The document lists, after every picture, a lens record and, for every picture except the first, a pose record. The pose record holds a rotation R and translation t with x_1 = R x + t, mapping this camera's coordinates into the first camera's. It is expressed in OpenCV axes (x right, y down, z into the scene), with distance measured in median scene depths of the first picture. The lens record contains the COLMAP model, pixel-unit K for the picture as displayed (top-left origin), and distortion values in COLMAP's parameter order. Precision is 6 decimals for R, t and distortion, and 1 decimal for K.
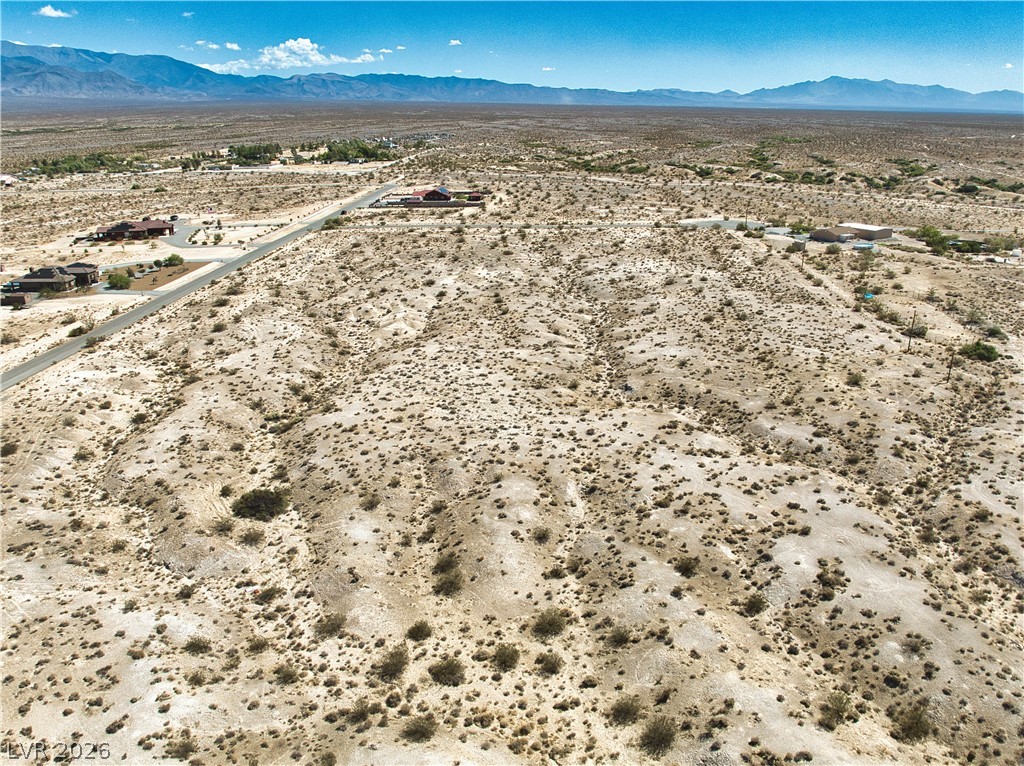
lens RADIAL K [[753.9, 0, 515.8], [0, 753.9, 380.5], [0, 0, 1]] dist [-0.034118, -0.012741]
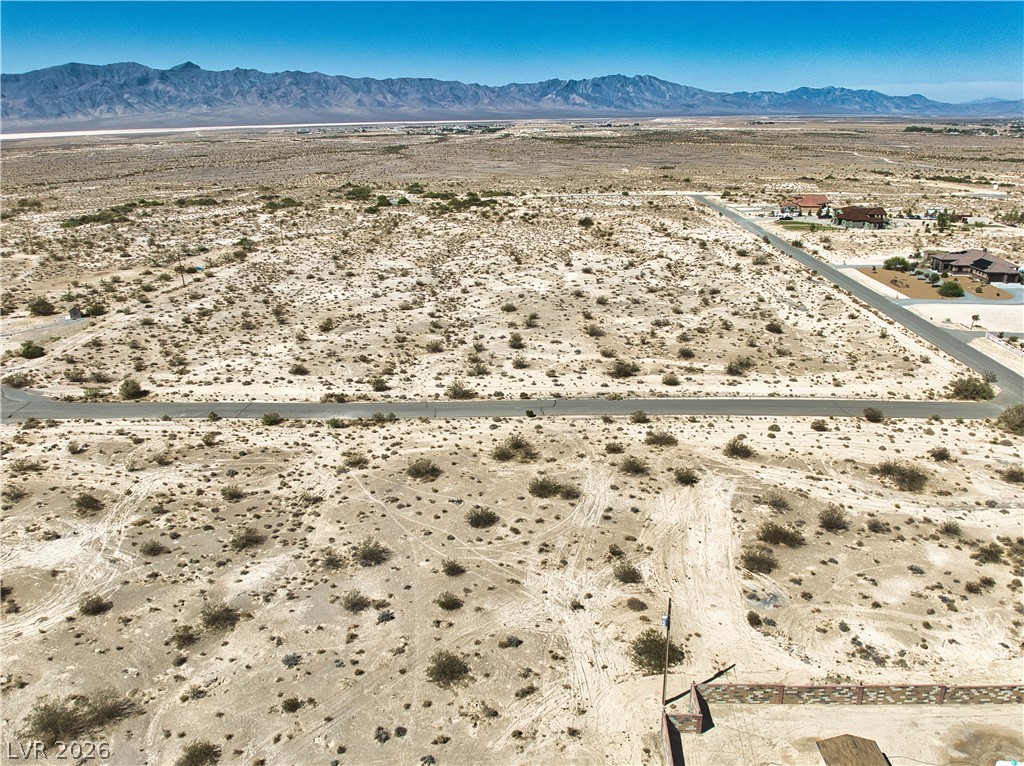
lens RADIAL K [[753.9, 0, 515.8], [0, 753.9, 380.5], [0, 0, 1]] dist [-0.034118, -0.012741]
pose [[-0.999817, 0.015718, 0.010909, -0.033724], [0.019072, 0.773779, 0.633169, -0.813929], [0.001511, 0.633261, -0.773937, 2.323501]]
